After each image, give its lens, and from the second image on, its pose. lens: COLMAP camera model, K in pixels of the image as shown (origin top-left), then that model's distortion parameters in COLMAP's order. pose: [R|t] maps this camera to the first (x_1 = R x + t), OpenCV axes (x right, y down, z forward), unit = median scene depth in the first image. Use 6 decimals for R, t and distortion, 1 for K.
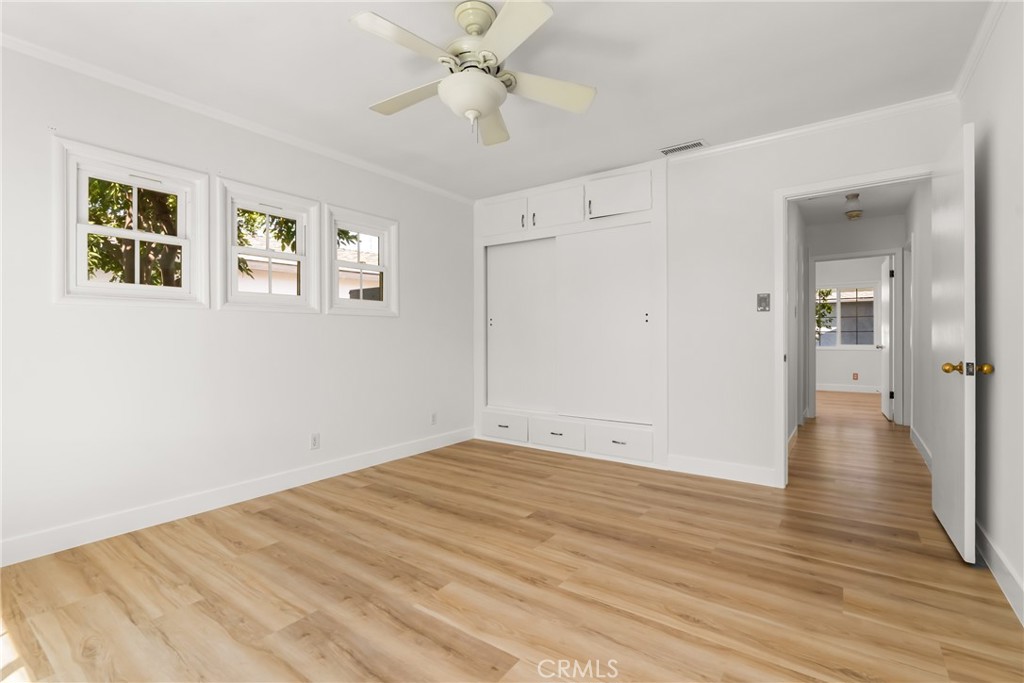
lens RADIAL K [[468.2, 0, 507.3], [0, 468.2, 338.0], [0, 0, 1]] dist [-0.004533, 0.002030]
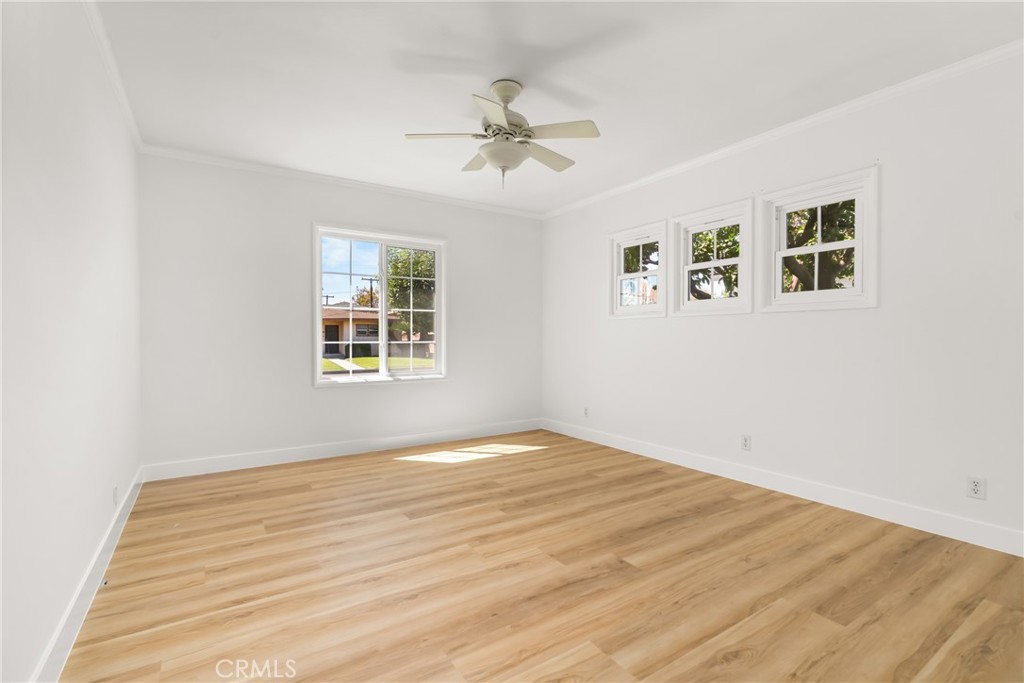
lens RADIAL K [[468.2, 0, 512.8], [0, 468.2, 341.2], [0, 0, 1]] dist [-0.004533, 0.002030]
pose [[-0.352733, 0.008696, -0.935684, 0.867846], [0.001845, 0.999961, 0.008598, -0.004265], [0.935722, 0.001306, -0.352735, 1.114007]]
